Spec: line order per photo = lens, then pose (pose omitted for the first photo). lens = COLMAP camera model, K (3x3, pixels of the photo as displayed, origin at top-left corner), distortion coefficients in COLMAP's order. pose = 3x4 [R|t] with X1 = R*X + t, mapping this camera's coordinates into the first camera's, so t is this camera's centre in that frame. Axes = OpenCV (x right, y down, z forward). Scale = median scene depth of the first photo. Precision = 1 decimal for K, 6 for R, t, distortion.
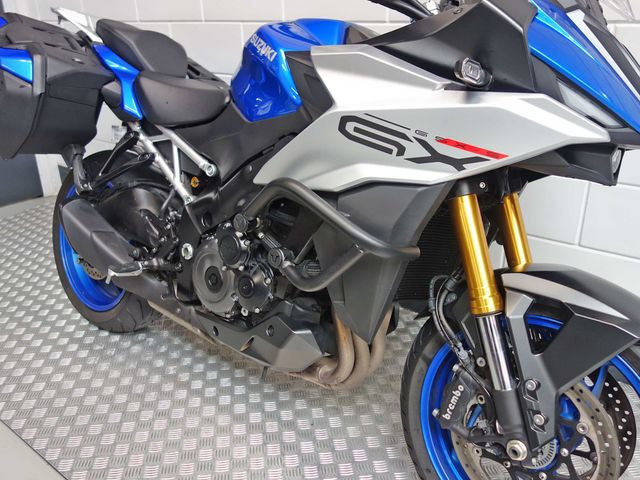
lens RADIAL K [[568.4, 0, 320.0], [0, 568.4, 240.0], [0, 0, 1]] dist [0.002924, -0.002340]
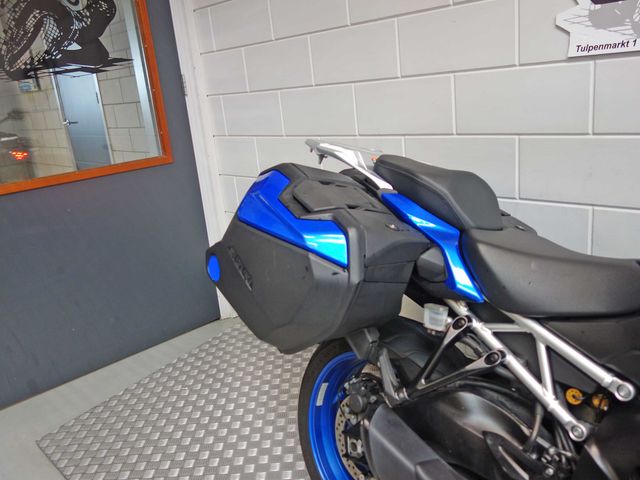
lens RADIAL K [[568.4, 0, 320.0], [0, 568.4, 240.0], [0, 0, 1]] dist [0.002924, -0.002340]
pose [[0.986938, -0.042519, -0.155387, -0.490265], [0.025786, 0.993799, -0.108161, -0.268009], [0.159022, 0.102741, 0.981915, 0.322438]]
